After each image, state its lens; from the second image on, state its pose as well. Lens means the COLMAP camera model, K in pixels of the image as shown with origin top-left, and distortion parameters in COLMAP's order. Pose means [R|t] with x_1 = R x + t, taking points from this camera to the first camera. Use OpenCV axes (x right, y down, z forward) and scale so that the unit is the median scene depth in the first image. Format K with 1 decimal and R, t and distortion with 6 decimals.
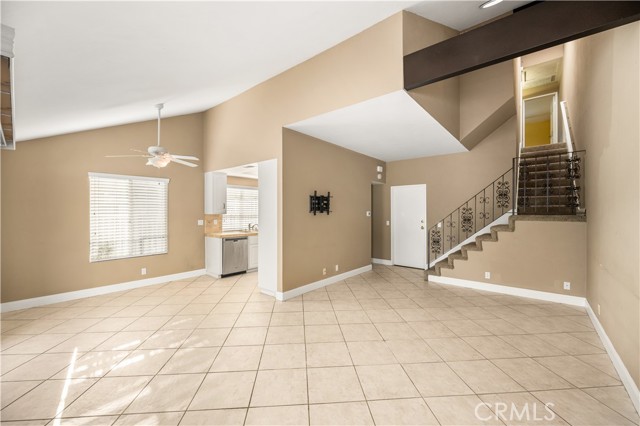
lens RADIAL K [[260.9, 0, 314.9], [0, 260.9, 208.2], [0, 0, 1]] dist [-0.002991, -0.000375]
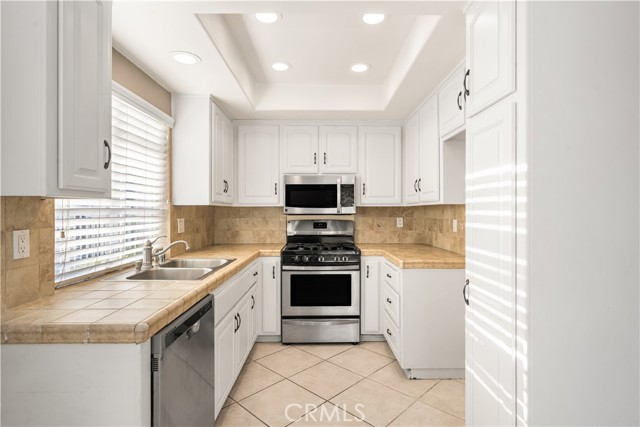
lens RADIAL K [[332.9, 0, 321.3], [0, 332.9, 211.1], [0, 0, 1]] dist [-0.001895, -0.000316]
pose [[0.750495, -0.003418, 0.660868, -0.466619], [-0.004318, 0.999940, 0.010075, 0.033505], [-0.660862, -0.010415, 0.750435, 0.858499]]
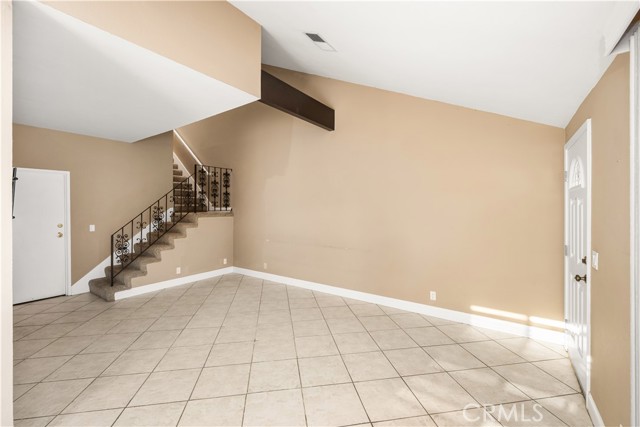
lens RADIAL K [[271.8, 0, 324.5], [0, 271.8, 207.1], [0, 0, 1]] dist [0.000245, -0.000104]
pose [[-0.108095, -0.000548, 0.994140, -0.480302], [-0.010057, 0.999949, -0.000542, -0.005583], [-0.994090, -0.010057, -0.108095, 0.510075]]
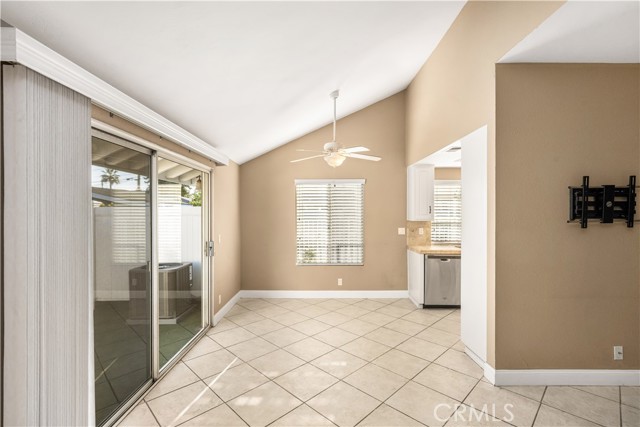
lens RADIAL K [[292.5, 0, 320.0], [0, 292.5, 213.5], [0, 0, 1]] dist [0.000711, 0.000159]
pose [[0.656053, -0.001930, -0.754712, 0.080681], [0.008621, 0.999951, 0.004936, -0.005903], [0.754666, -0.009745, 0.656037, 0.275430]]
